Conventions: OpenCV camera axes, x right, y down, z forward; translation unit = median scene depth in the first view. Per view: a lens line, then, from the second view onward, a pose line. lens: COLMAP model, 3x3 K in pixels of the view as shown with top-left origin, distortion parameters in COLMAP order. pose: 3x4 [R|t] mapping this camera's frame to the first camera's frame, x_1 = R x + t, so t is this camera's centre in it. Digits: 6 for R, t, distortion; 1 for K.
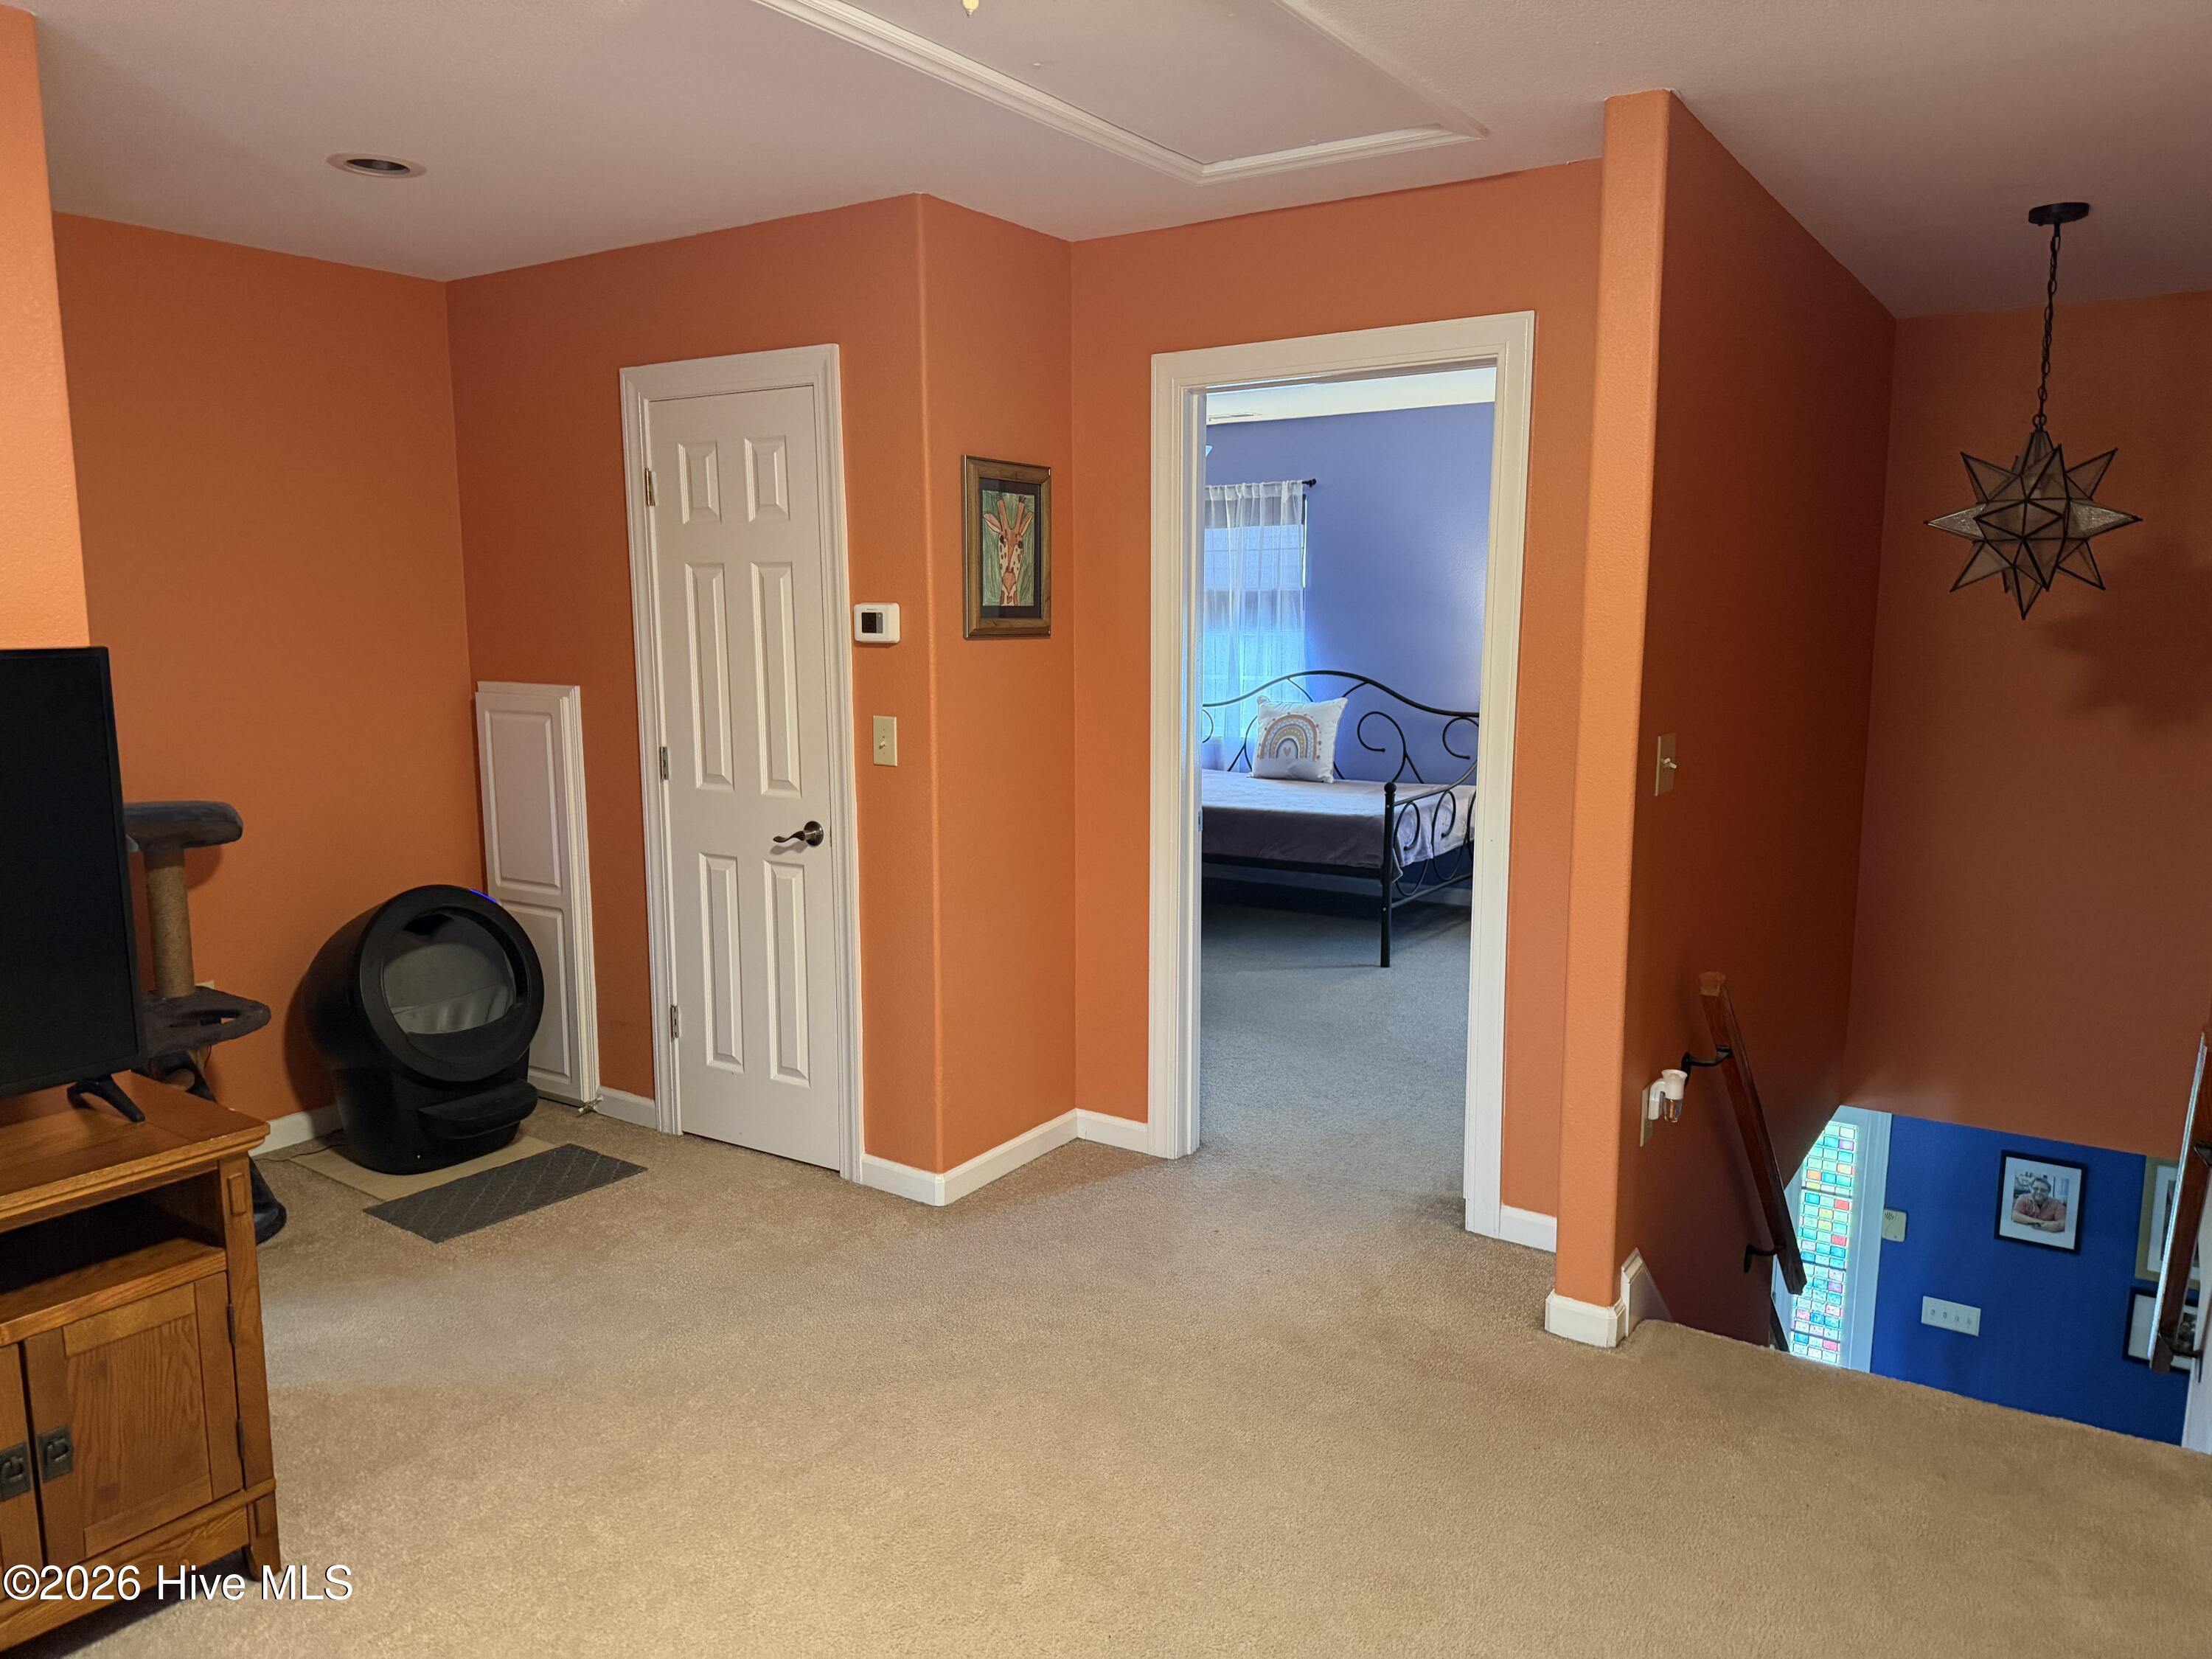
lens RADIAL K [[1550.0, 0, 1106.0], [0, 1550.0, 830.6], [0, 0, 1]] dist [0.068519, -0.080463]
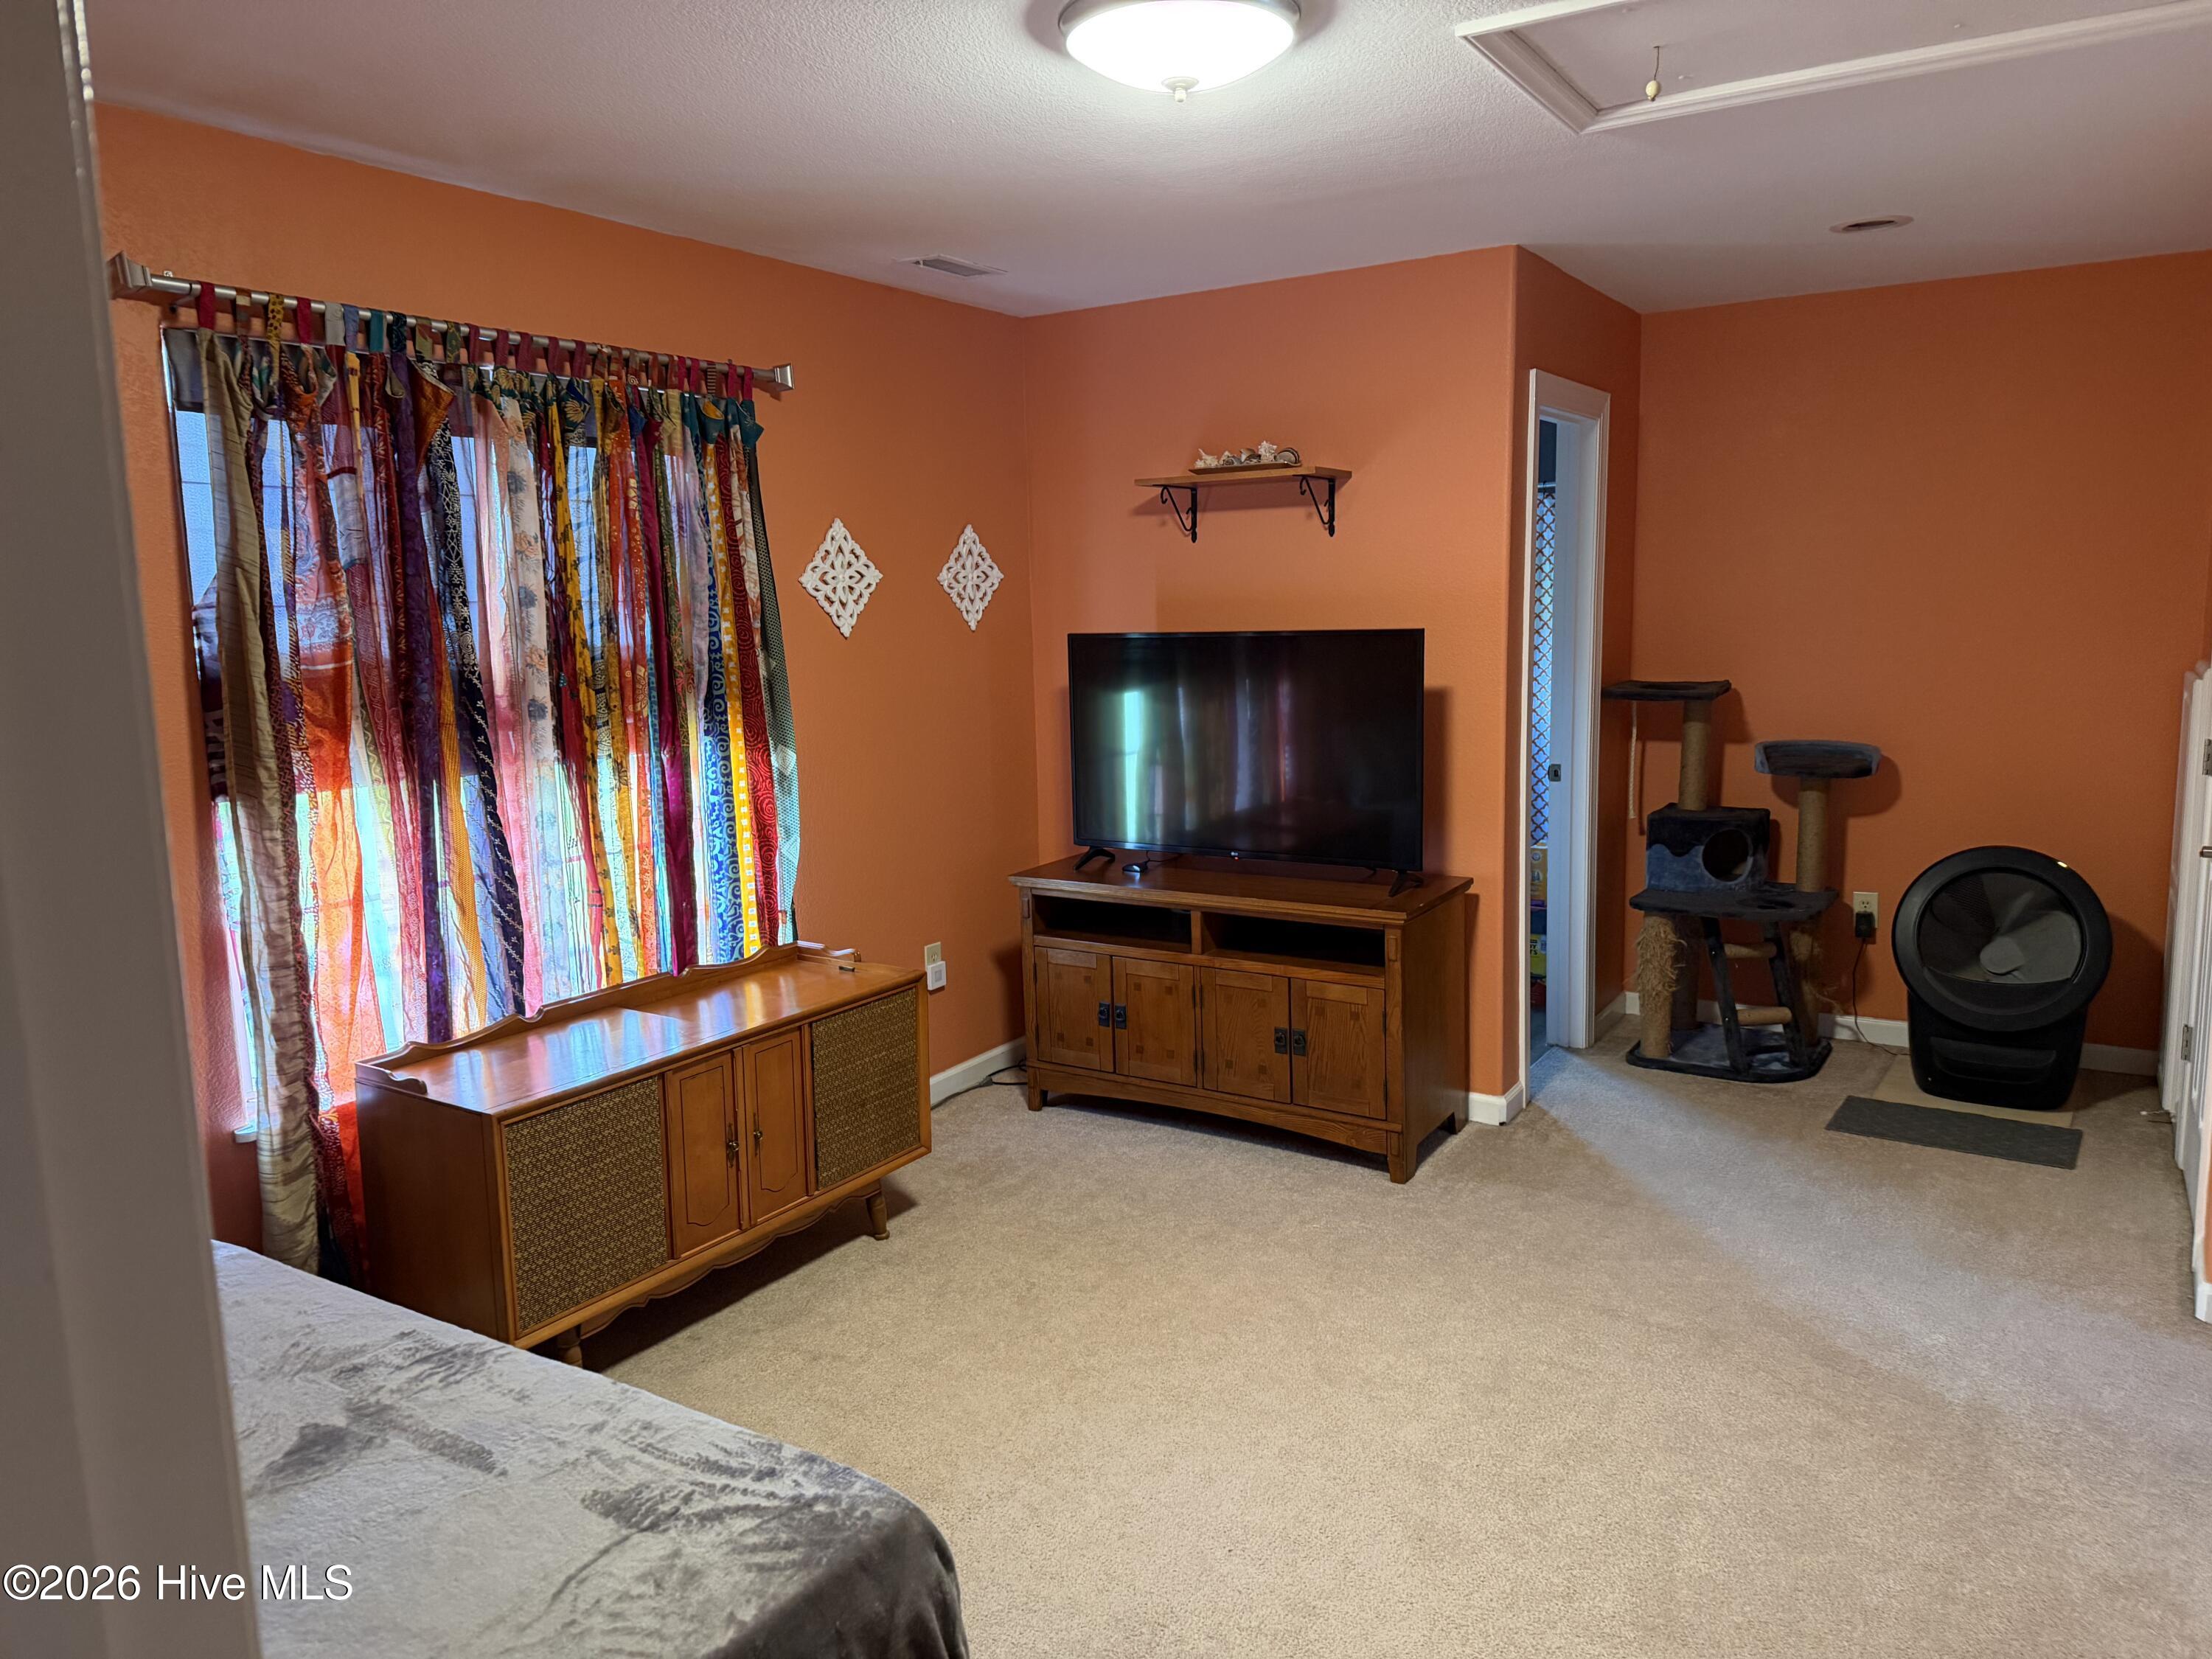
lens RADIAL K [[1550.0, 0, 1099.7], [0, 1550.0, 815.0], [0, 0, 1]] dist [0.068519, -0.080463]
pose [[0.032088, 0.140205, -0.989602, 0.686701], [-0.120332, 0.983452, 0.135432, -0.064142], [0.992215, 0.114735, 0.048428, 0.367648]]
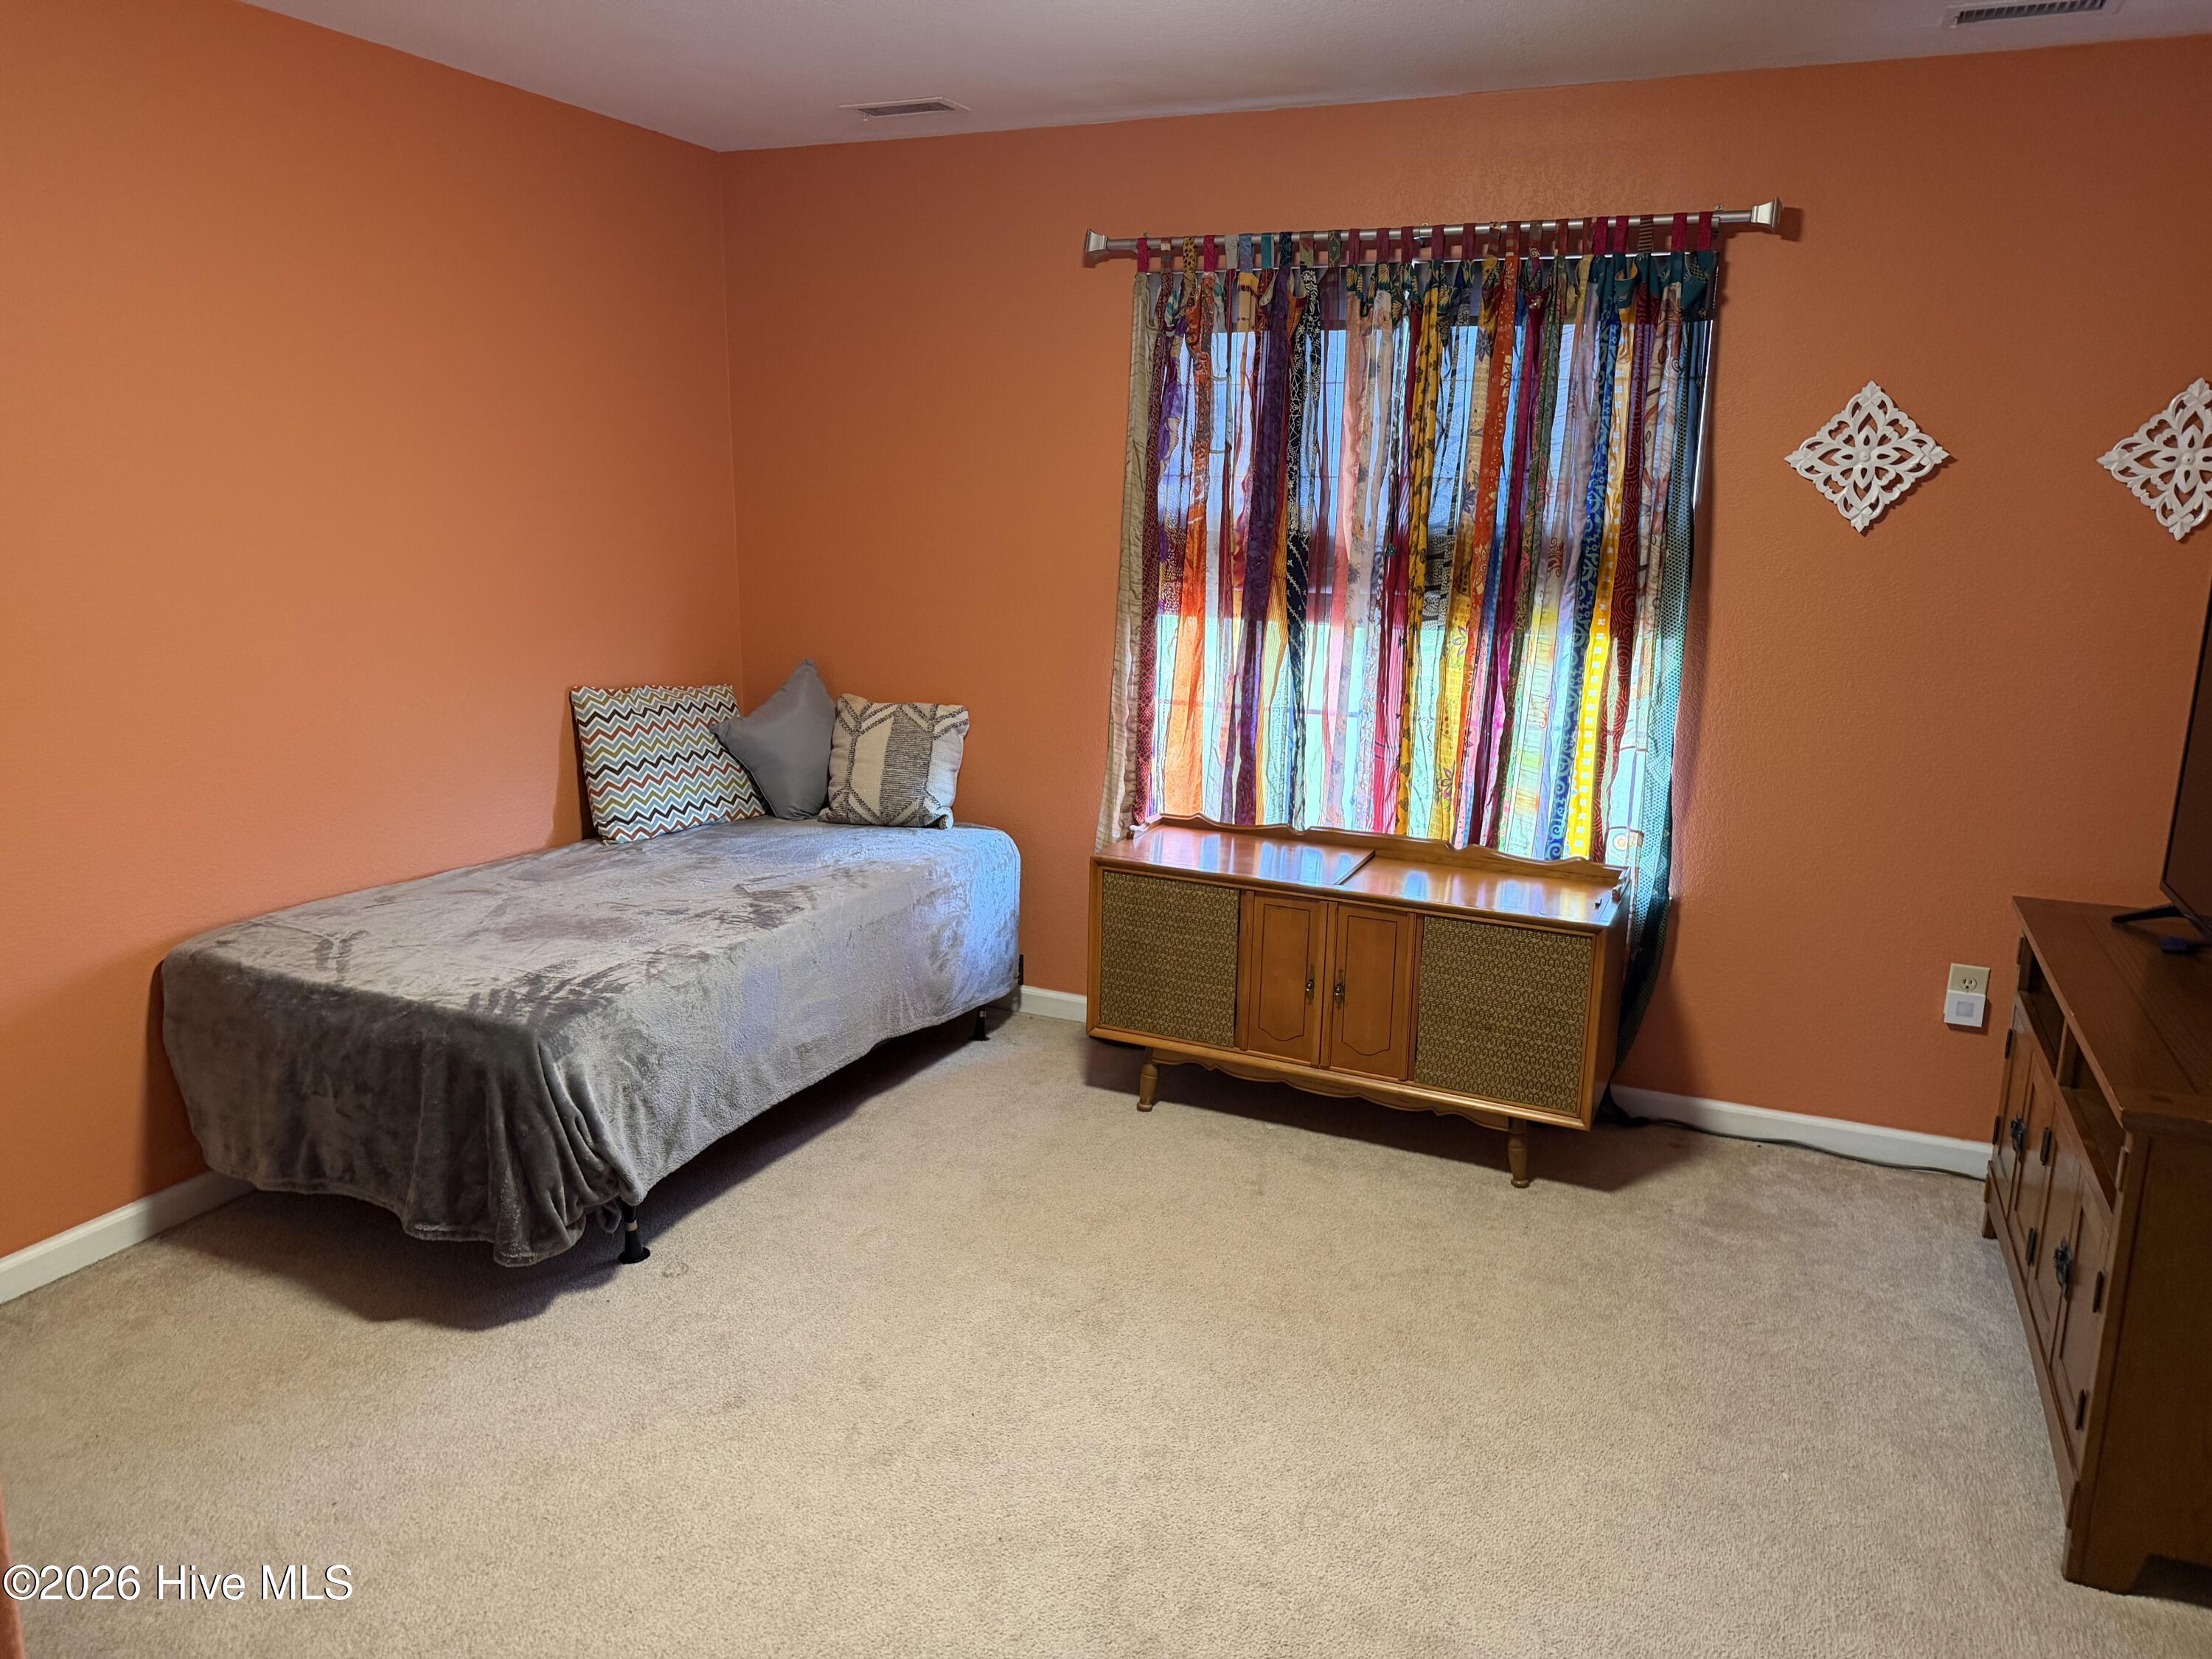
lens RADIAL K [[1550.0, 0, 1090.2], [0, 1550.0, 838.4], [0, 0, 1]] dist [0.068519, -0.080463]
pose [[-0.985974, 0.021987, -0.165446, 0.115534], [-0.039807, 0.931697, 0.361048, -0.163266], [0.162084, 0.362570, -0.917754, 1.060403]]
